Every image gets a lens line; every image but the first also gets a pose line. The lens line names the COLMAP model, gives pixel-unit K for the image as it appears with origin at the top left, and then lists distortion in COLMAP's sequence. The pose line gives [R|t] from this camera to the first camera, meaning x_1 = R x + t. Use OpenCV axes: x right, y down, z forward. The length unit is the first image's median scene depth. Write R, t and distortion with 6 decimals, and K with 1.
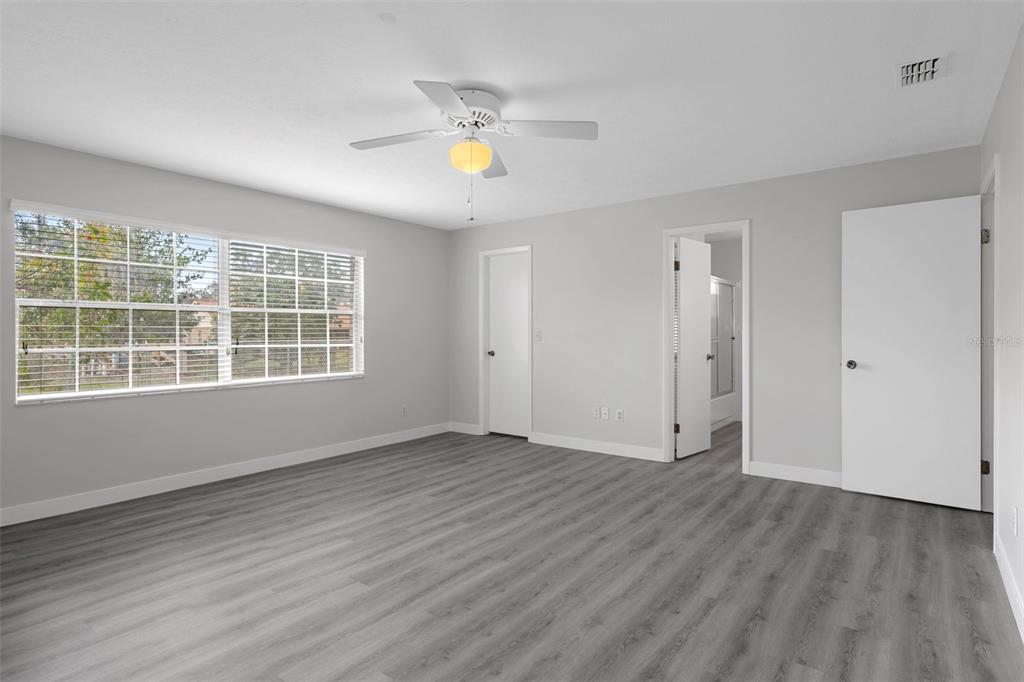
lens RADIAL K [[532.0, 0, 508.3], [0, 532.0, 332.5], [0, 0, 1]] dist [0.005027, 0.001091]
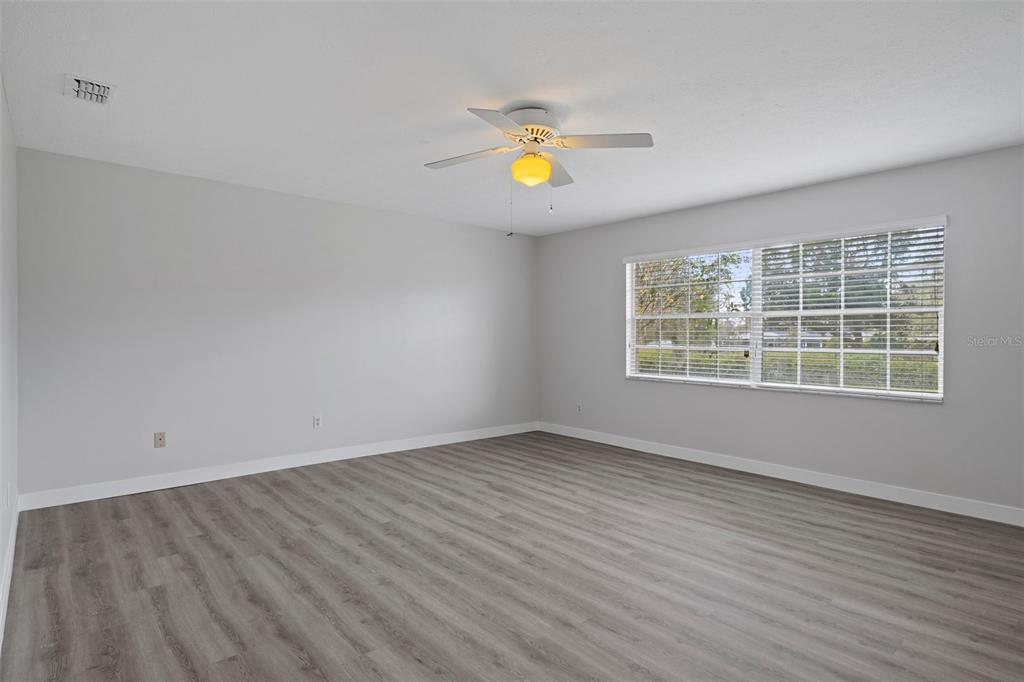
lens RADIAL K [[532.0, 0, 508.3], [0, 532.0, 332.5], [0, 0, 1]] dist [0.005027, 0.001091]
pose [[-0.195207, -0.003725, -0.980755, 0.955467], [-0.001127, 0.999993, -0.003574, -0.004372], [0.980761, 0.000408, -0.195210, 1.129170]]
